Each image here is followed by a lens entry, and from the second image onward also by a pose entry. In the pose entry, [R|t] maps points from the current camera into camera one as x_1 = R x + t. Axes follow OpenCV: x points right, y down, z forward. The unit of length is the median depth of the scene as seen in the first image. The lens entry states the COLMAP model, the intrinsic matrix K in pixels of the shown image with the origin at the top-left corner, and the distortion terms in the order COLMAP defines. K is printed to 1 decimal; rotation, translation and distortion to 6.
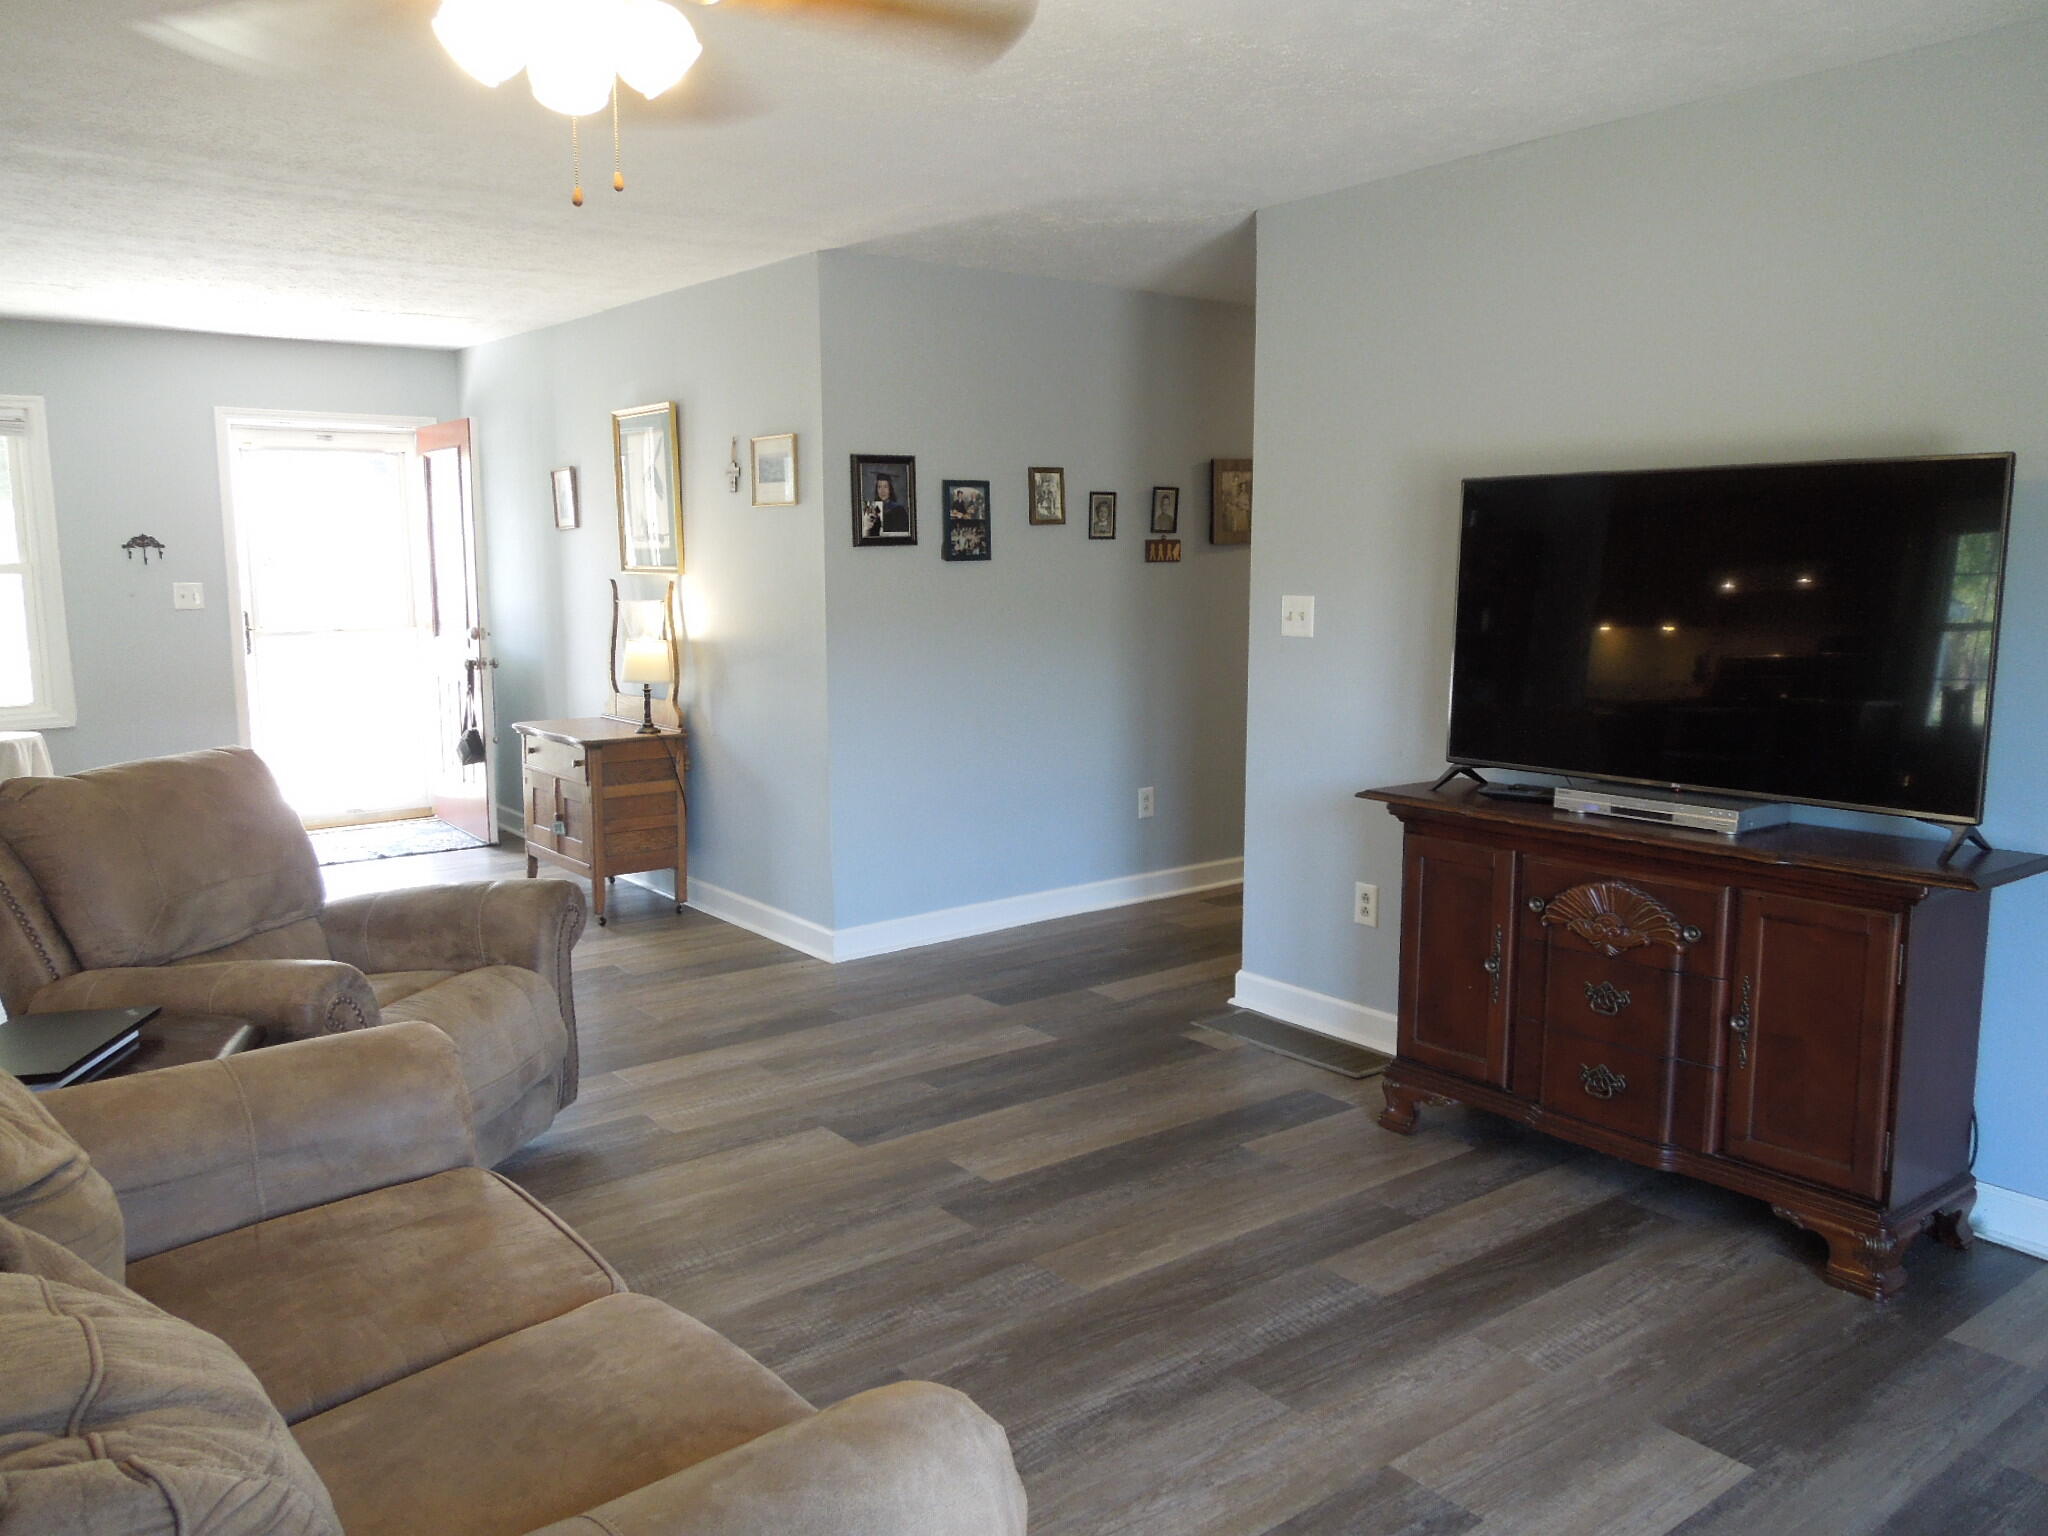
lens RADIAL K [[1549.6, 0, 1032.5], [0, 1549.6, 760.0], [0, 0, 1]] dist [0.002043, 0.000564]
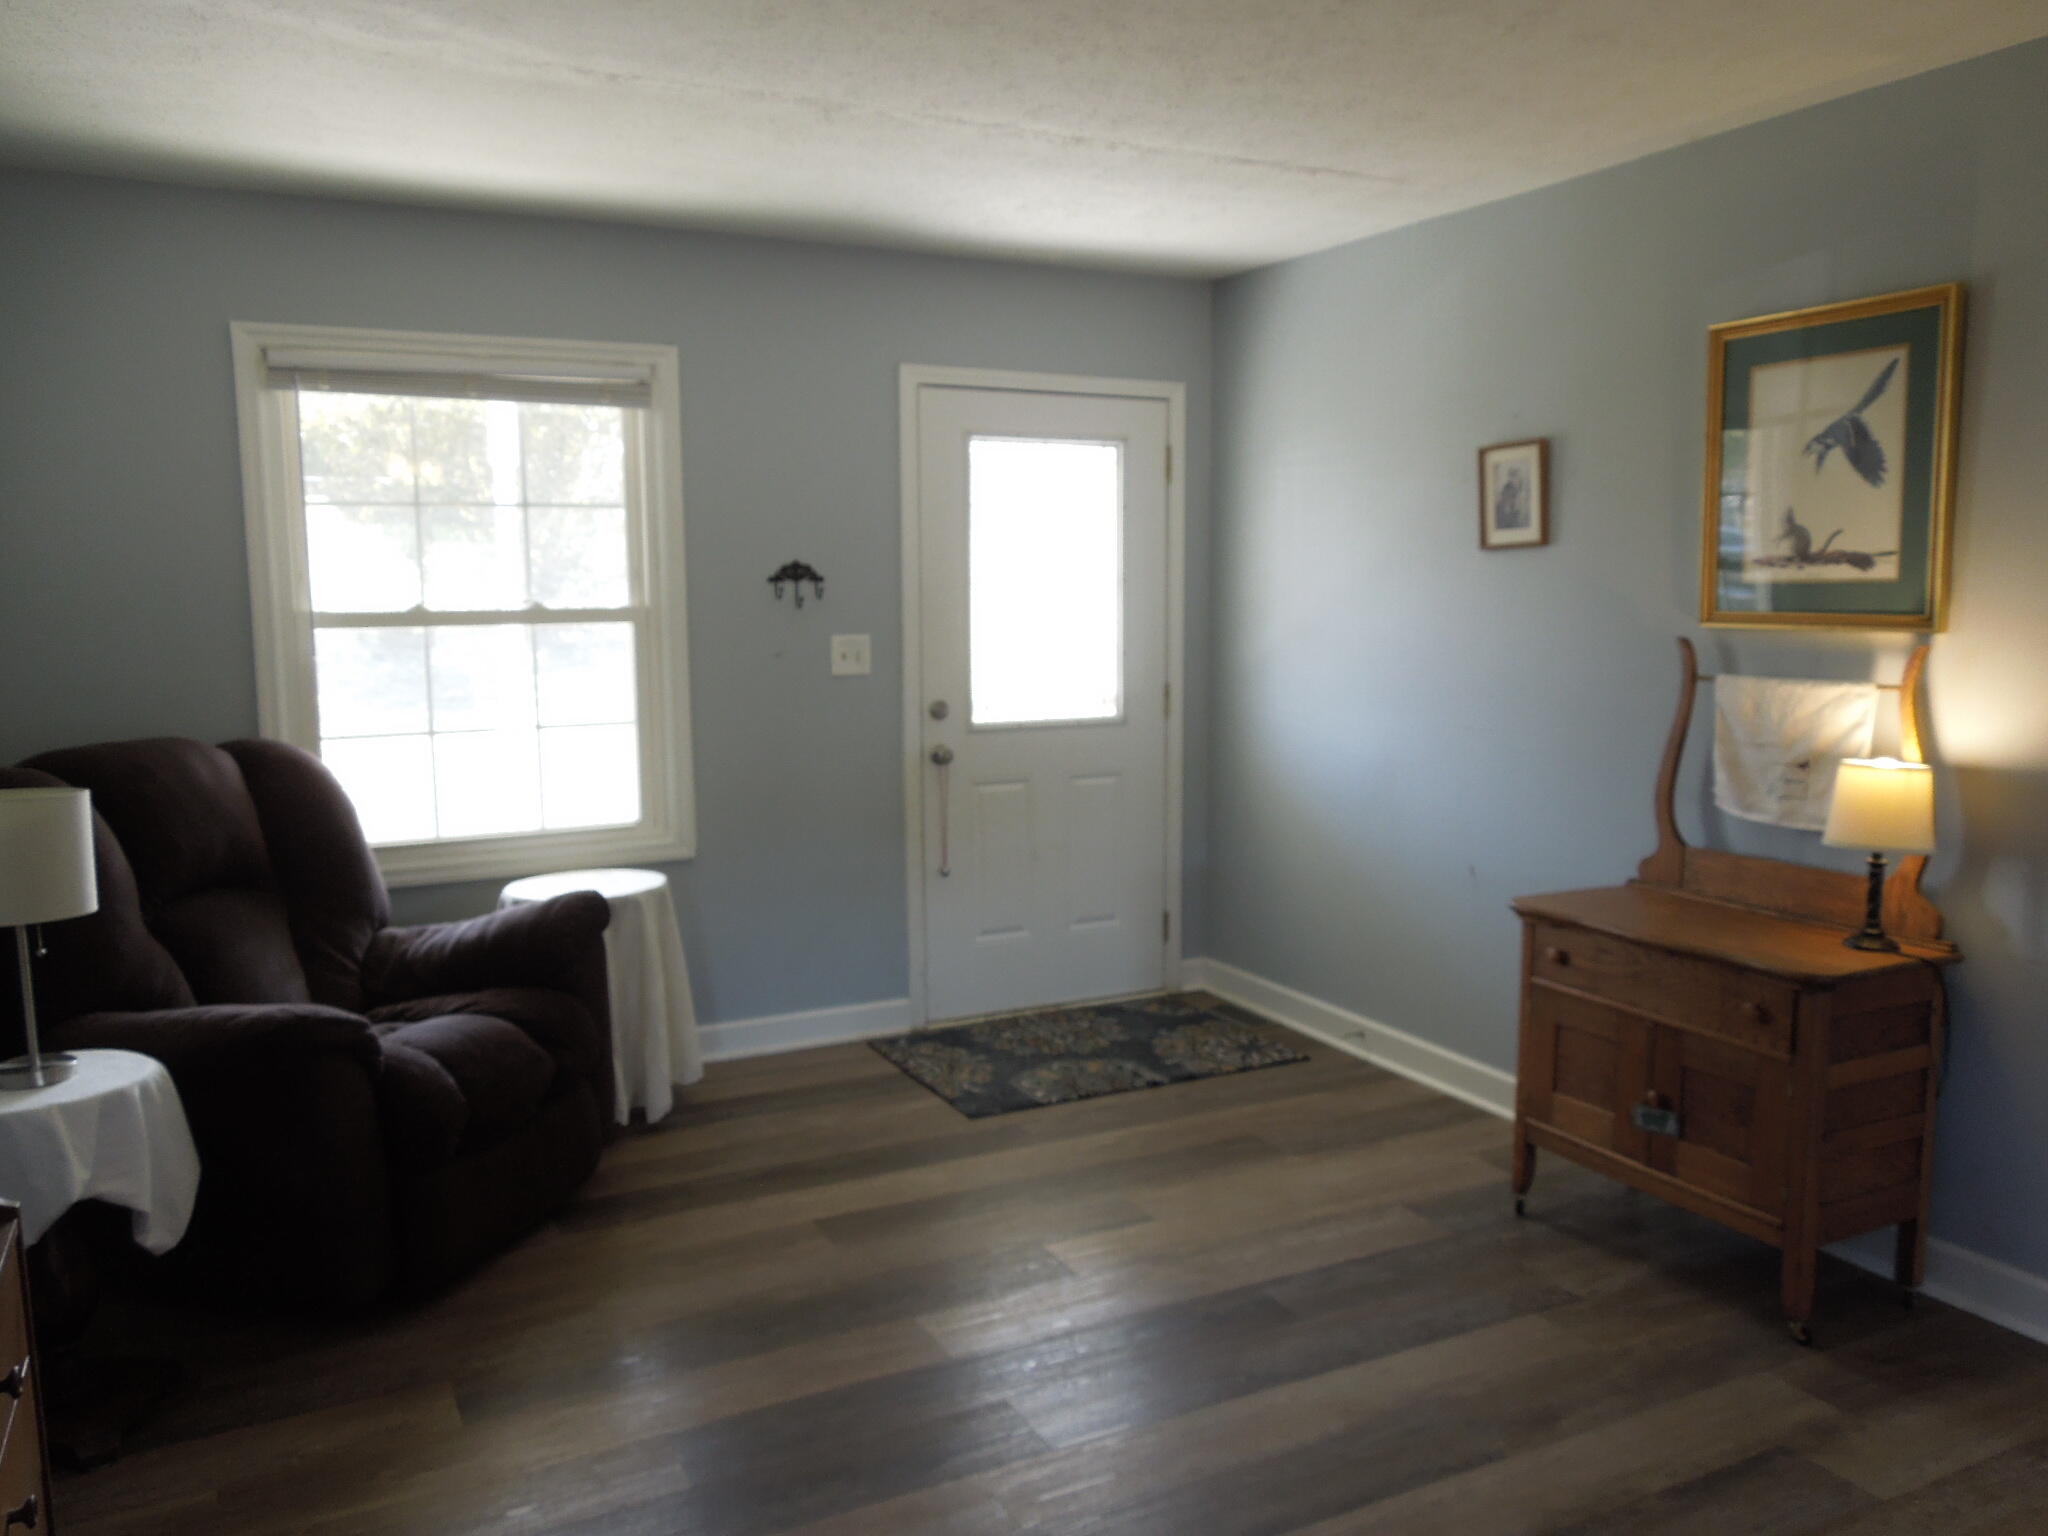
lens RADIAL K [[1549.6, 0, 1024.8], [0, 1549.6, 770.1], [0, 0, 1]] dist [0.002043, 0.000564]
pose [[0.980492, 0.020219, -0.195514, -0.540085], [-0.023248, 0.999642, -0.013210, -0.079793], [0.195177, 0.017498, 0.980612, 0.591848]]
